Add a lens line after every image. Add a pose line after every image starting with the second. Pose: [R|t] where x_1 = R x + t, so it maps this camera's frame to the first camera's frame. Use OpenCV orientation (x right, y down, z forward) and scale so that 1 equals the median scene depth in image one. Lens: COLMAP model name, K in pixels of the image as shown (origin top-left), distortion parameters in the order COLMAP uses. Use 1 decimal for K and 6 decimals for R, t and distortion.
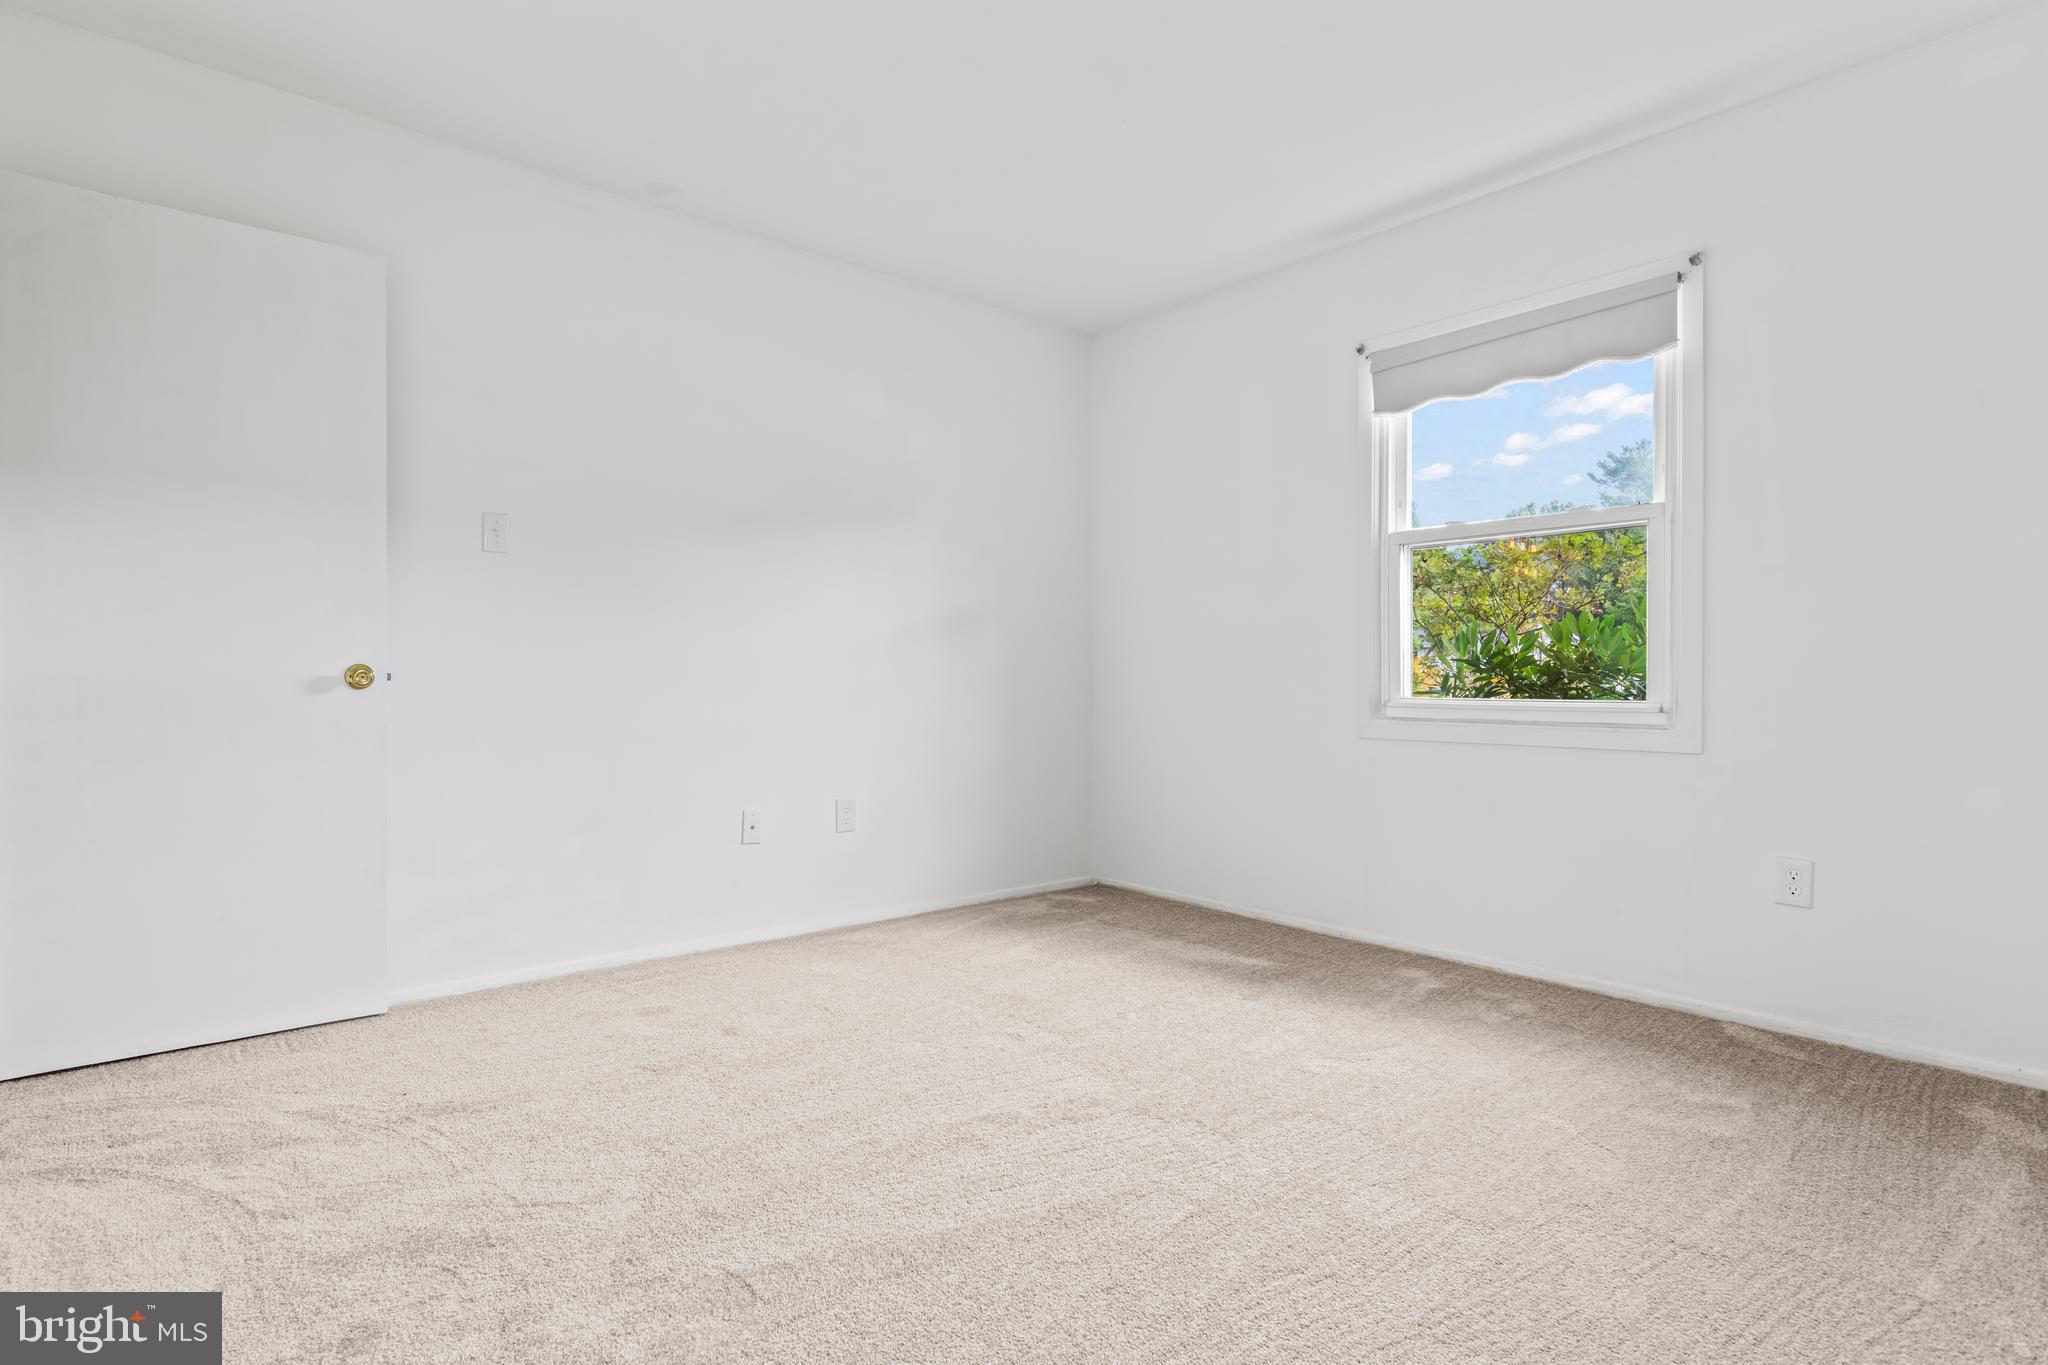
lens RADIAL K [[1019.8, 0, 1015.1], [0, 1019.8, 686.4], [0, 0, 1]] dist [-0.005722, -0.000249]
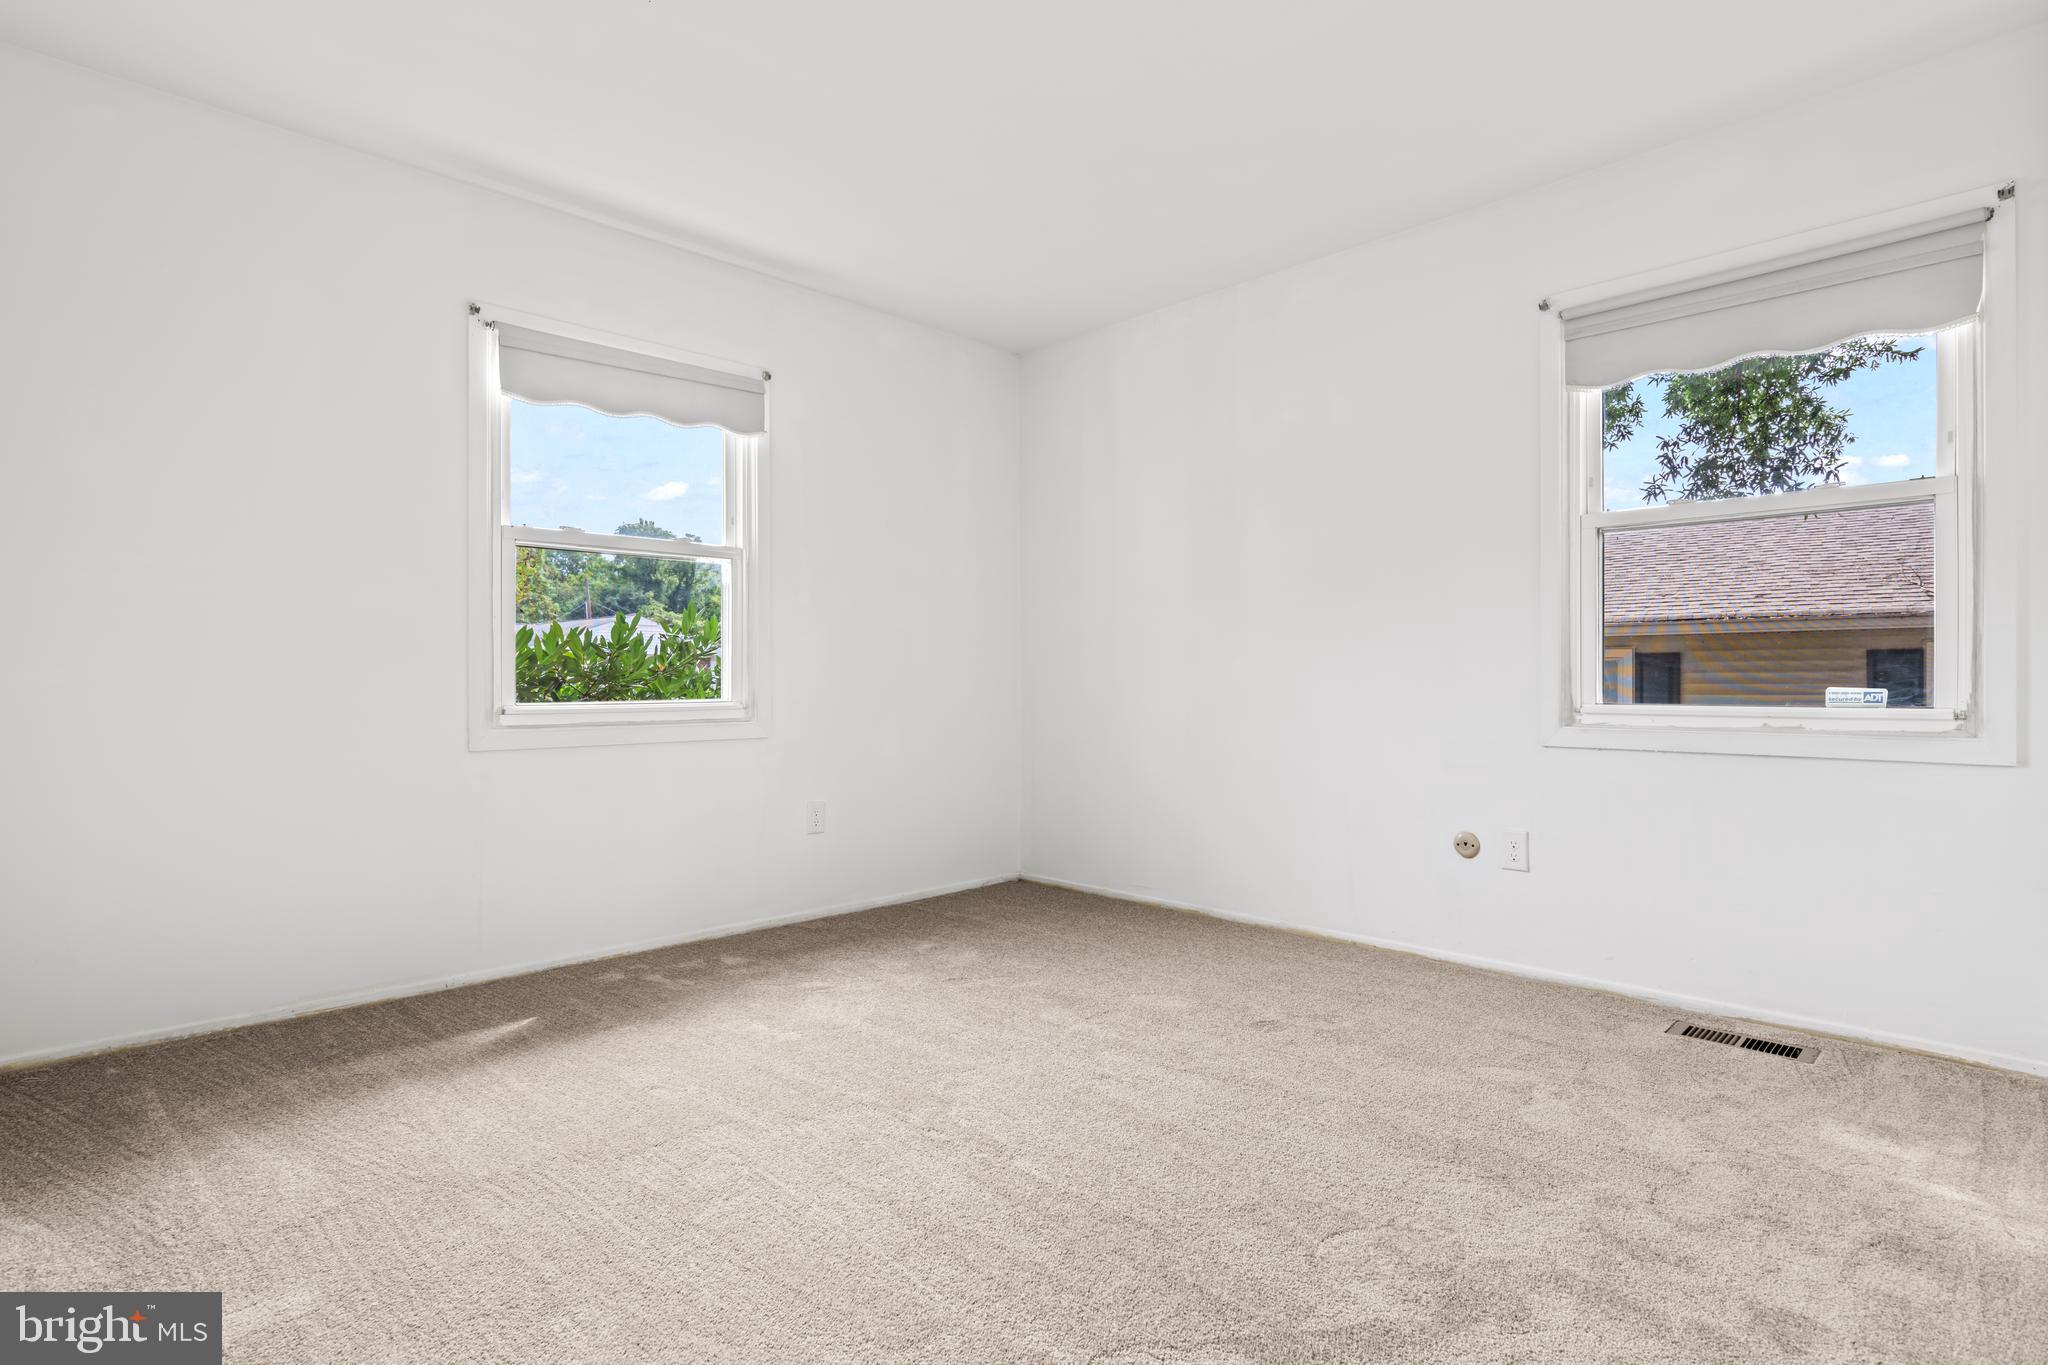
lens RADIAL K [[1019.8, 0, 1015.1], [0, 1019.8, 686.4], [0, 0, 1]] dist [-0.005722, -0.000249]
pose [[-0.063906, -0.005369, 0.997941, -0.628752], [0.010972, 0.999921, 0.006082, -0.006609], [-0.997896, 0.011338, -0.063842, 0.659425]]
